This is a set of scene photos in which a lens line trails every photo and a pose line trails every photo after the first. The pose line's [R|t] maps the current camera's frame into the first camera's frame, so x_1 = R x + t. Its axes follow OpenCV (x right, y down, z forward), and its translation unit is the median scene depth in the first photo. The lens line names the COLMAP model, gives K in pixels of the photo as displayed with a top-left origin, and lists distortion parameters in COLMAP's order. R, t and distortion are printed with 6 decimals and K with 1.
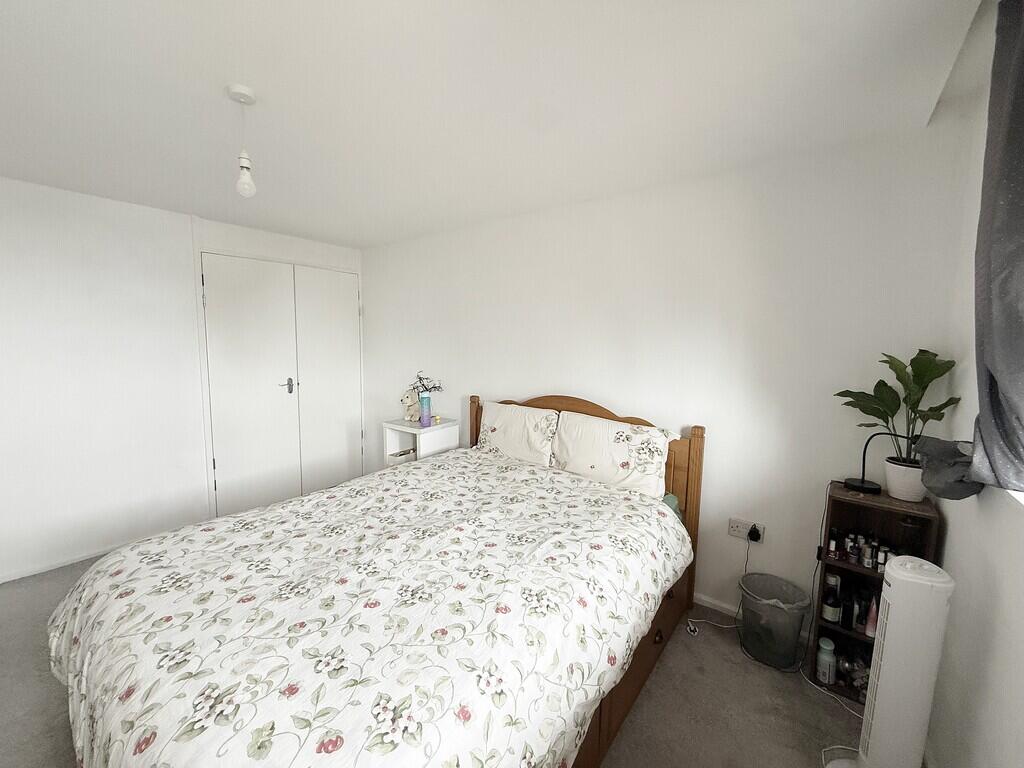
lens RADIAL K [[403.3, 0, 509.7], [0, 403.3, 384.5], [0, 0, 1]] dist [0.000333, -0.000077]
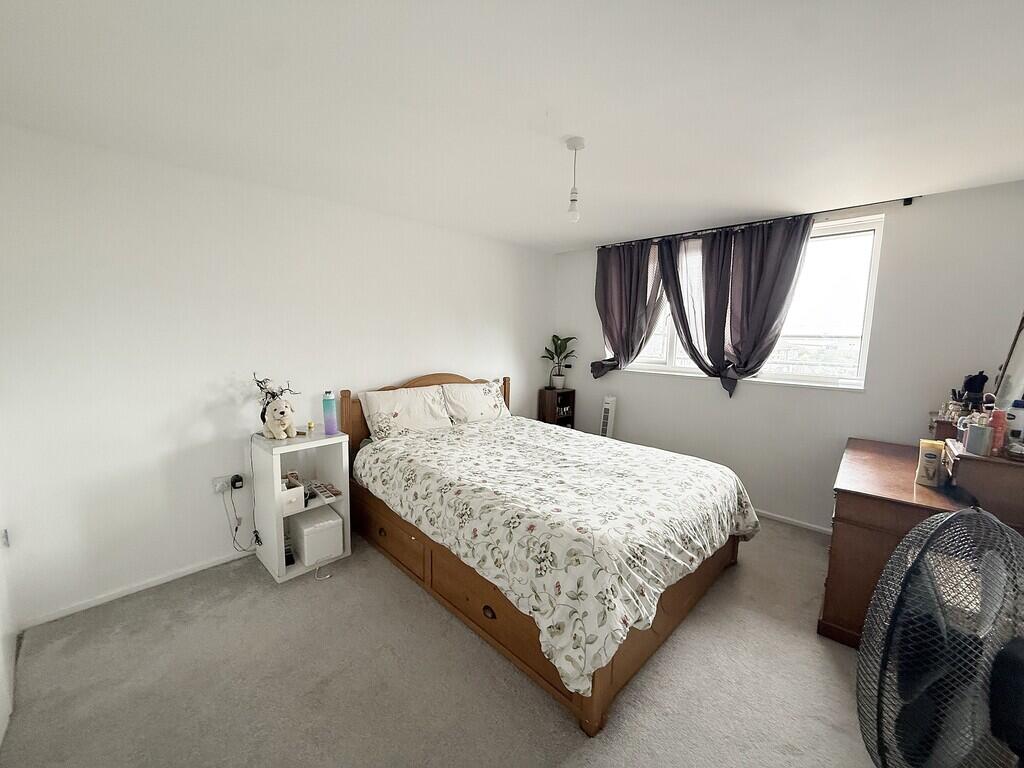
lens RADIAL K [[403.3, 0, 509.7], [0, 403.3, 384.5], [0, 0, 1]] dist [0.000333, -0.000077]
pose [[0.115521, -0.140096, 0.983376, -1.231829], [0.086923, 0.987632, 0.130491, -0.093878], [-0.989495, 0.070403, 0.126270, 0.660238]]
